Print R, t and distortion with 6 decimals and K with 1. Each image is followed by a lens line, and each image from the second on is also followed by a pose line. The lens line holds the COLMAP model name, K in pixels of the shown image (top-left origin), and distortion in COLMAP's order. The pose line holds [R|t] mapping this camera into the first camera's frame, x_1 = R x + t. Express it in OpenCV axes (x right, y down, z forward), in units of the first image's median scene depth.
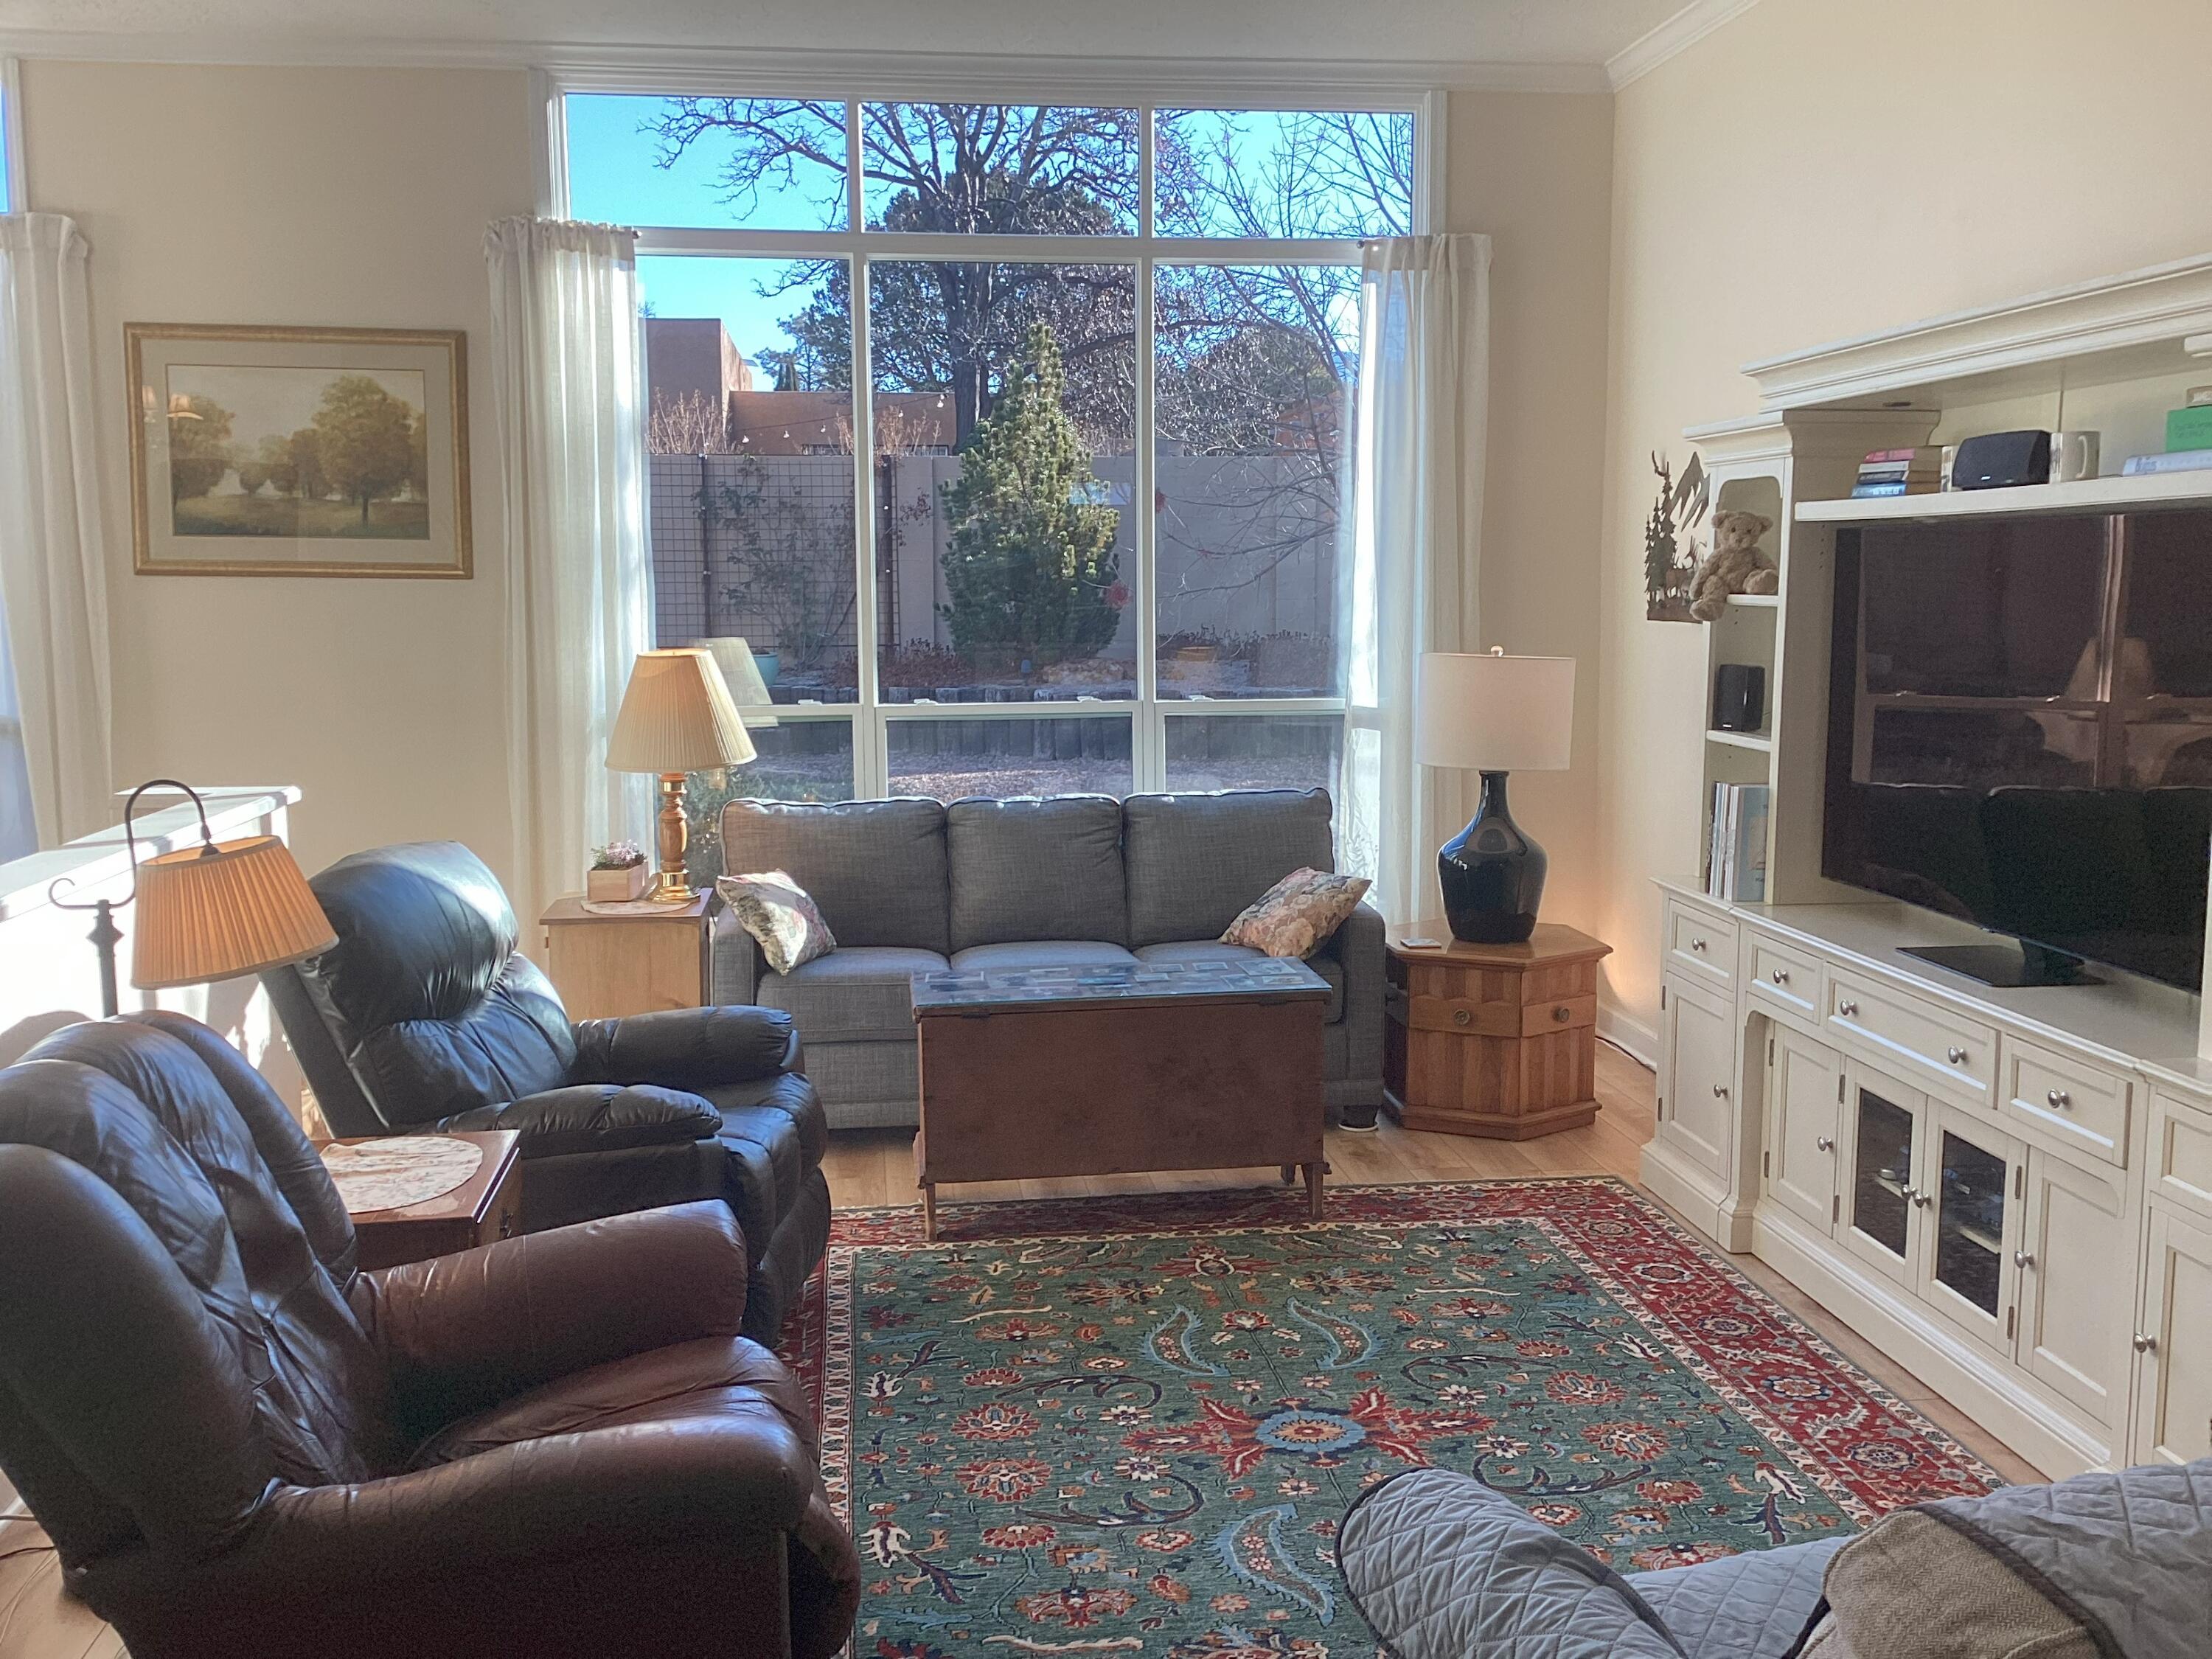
lens RADIAL K [[1997.0, 0, 1113.8], [0, 1997.0, 826.7], [0, 0, 1]] dist [0.095623, -0.167340]
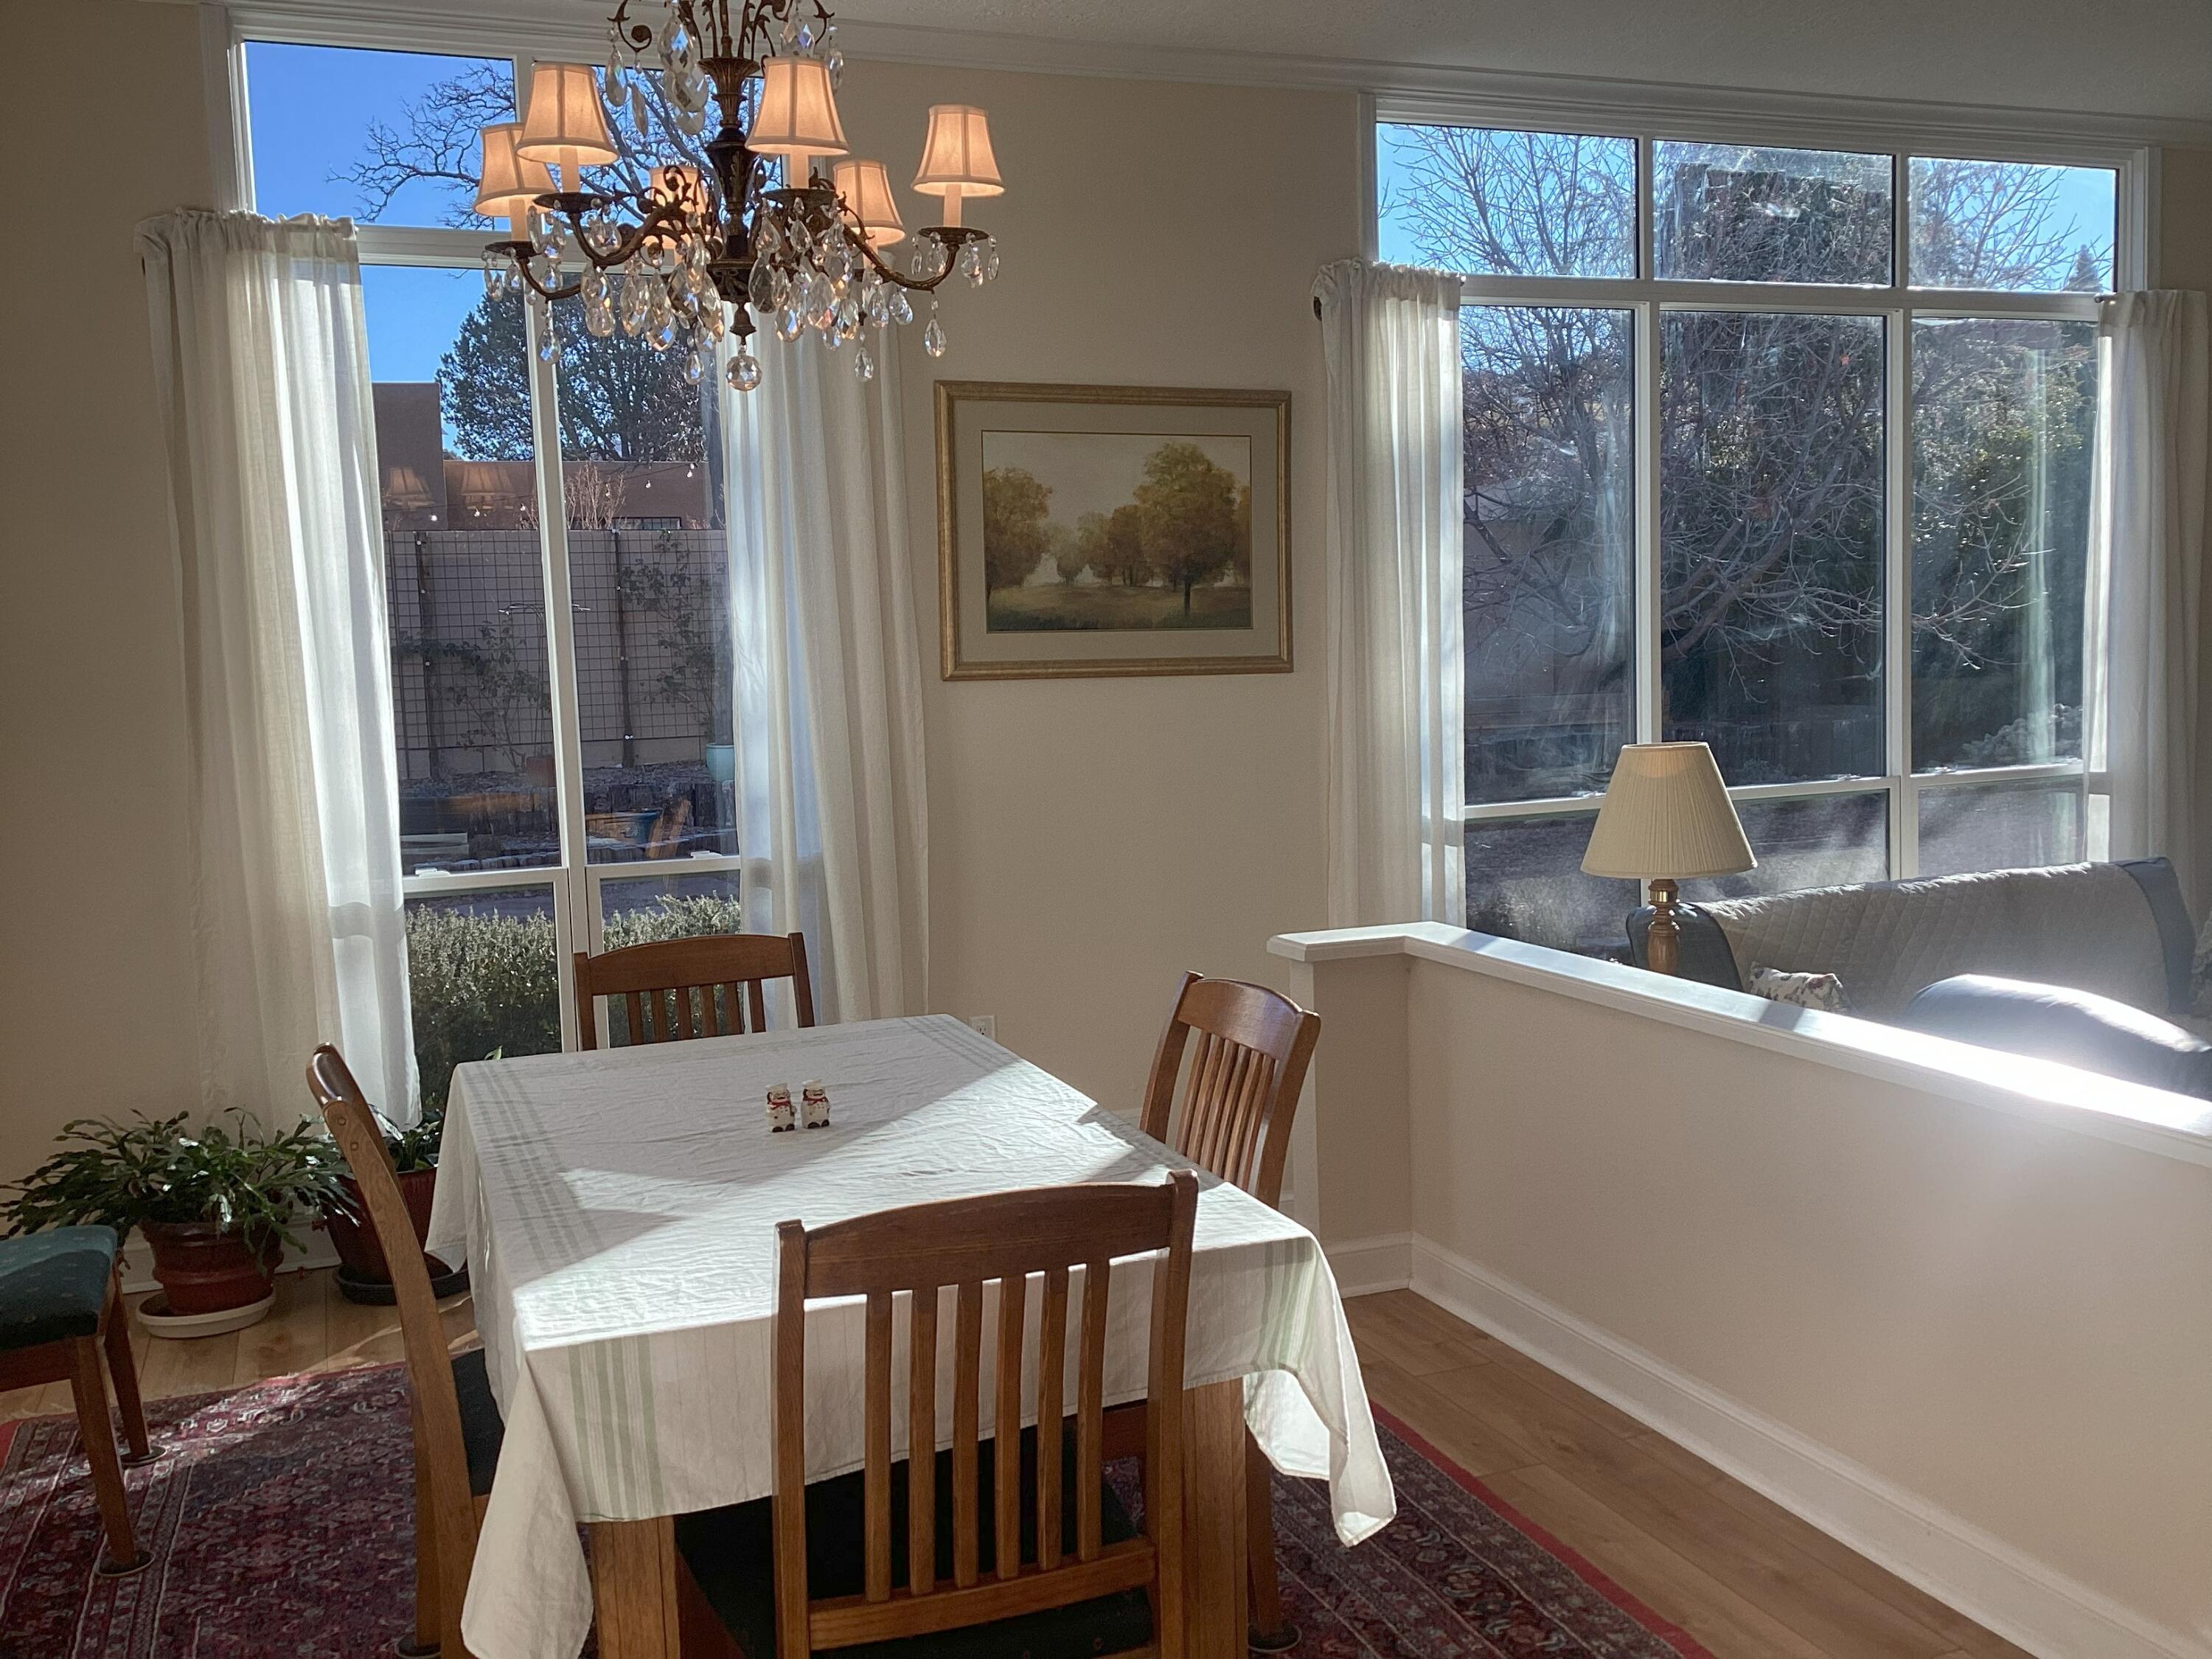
lens RADIAL K [[1997.0, 0, 1107.7], [0, 1997.0, 845.0], [0, 0, 1]] dist [0.095623, -0.167340]
pose [[0.970117, -0.051994, 0.237002, -0.623742], [0.057757, 0.998178, -0.017435, -0.038247], [-0.235663, 0.030603, 0.971353, 0.179885]]
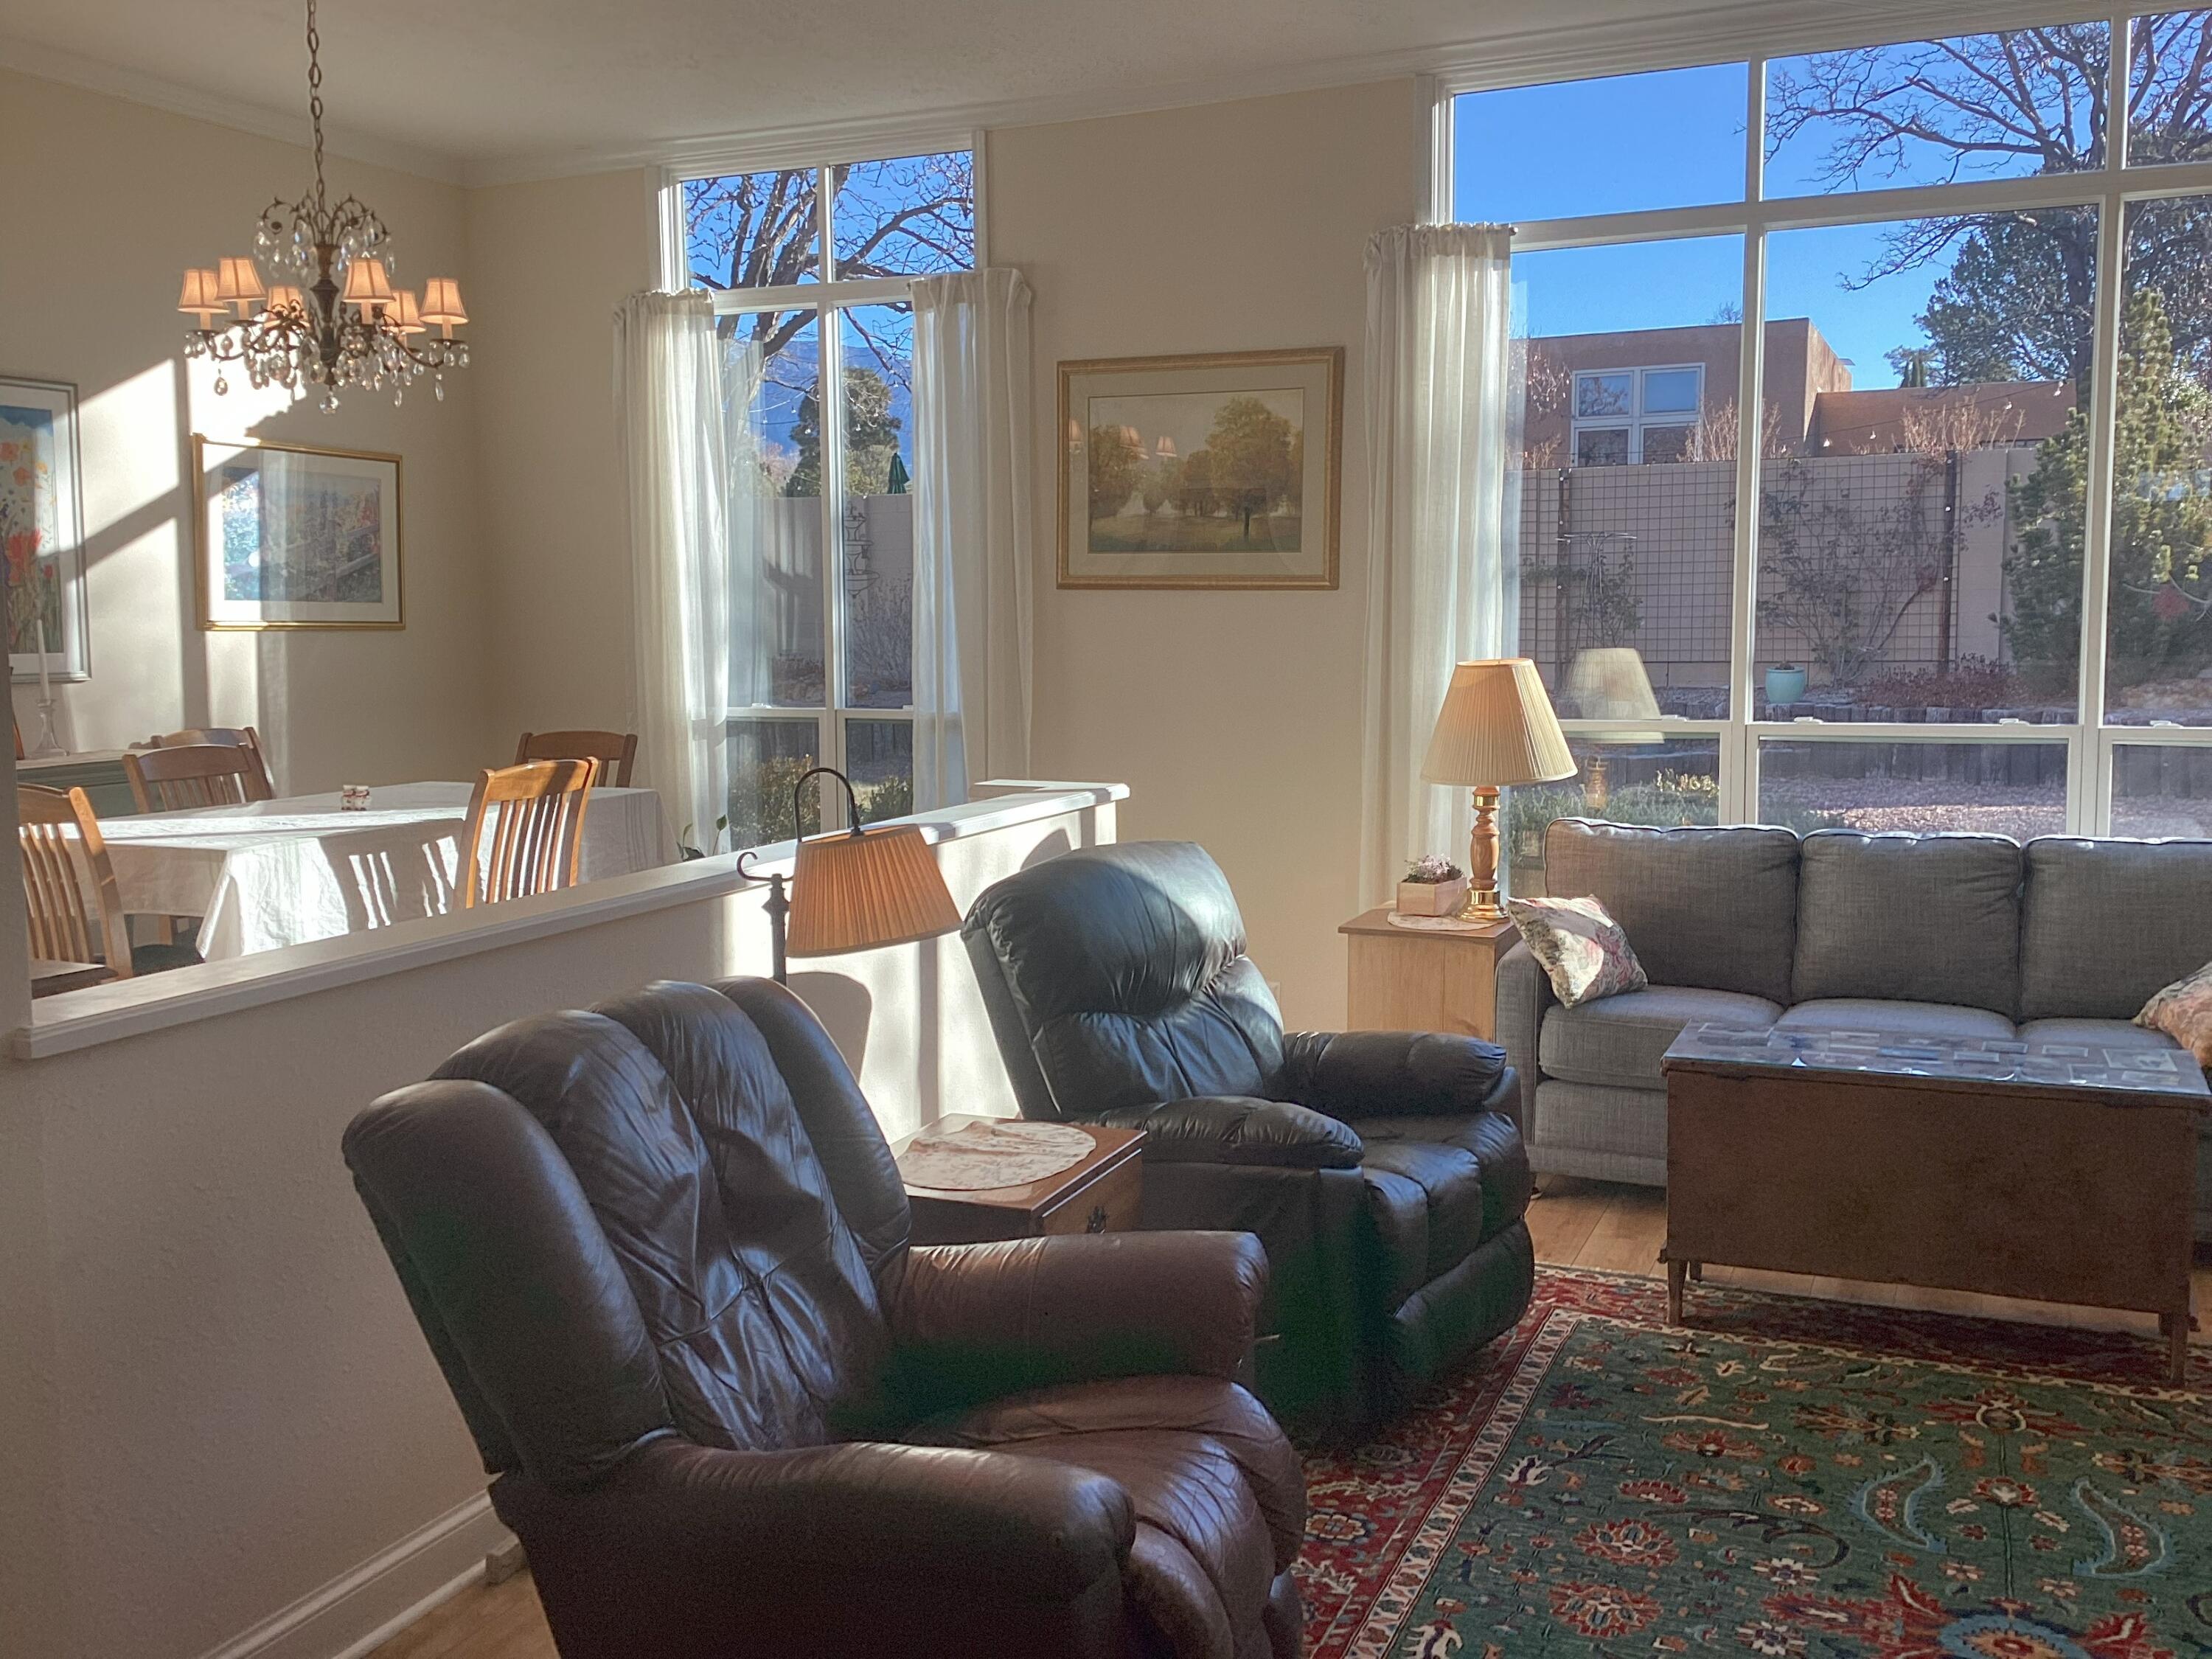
lens RADIAL K [[1997.0, 0, 1095.9], [0, 1997.0, 826.3], [0, 0, 1]] dist [0.095623, -0.167340]
pose [[0.854423, 0.052983, -0.516870, 0.109671], [-0.057295, 0.998328, 0.007622, -0.004316], [0.516410, 0.023102, 0.856030, 0.075331]]
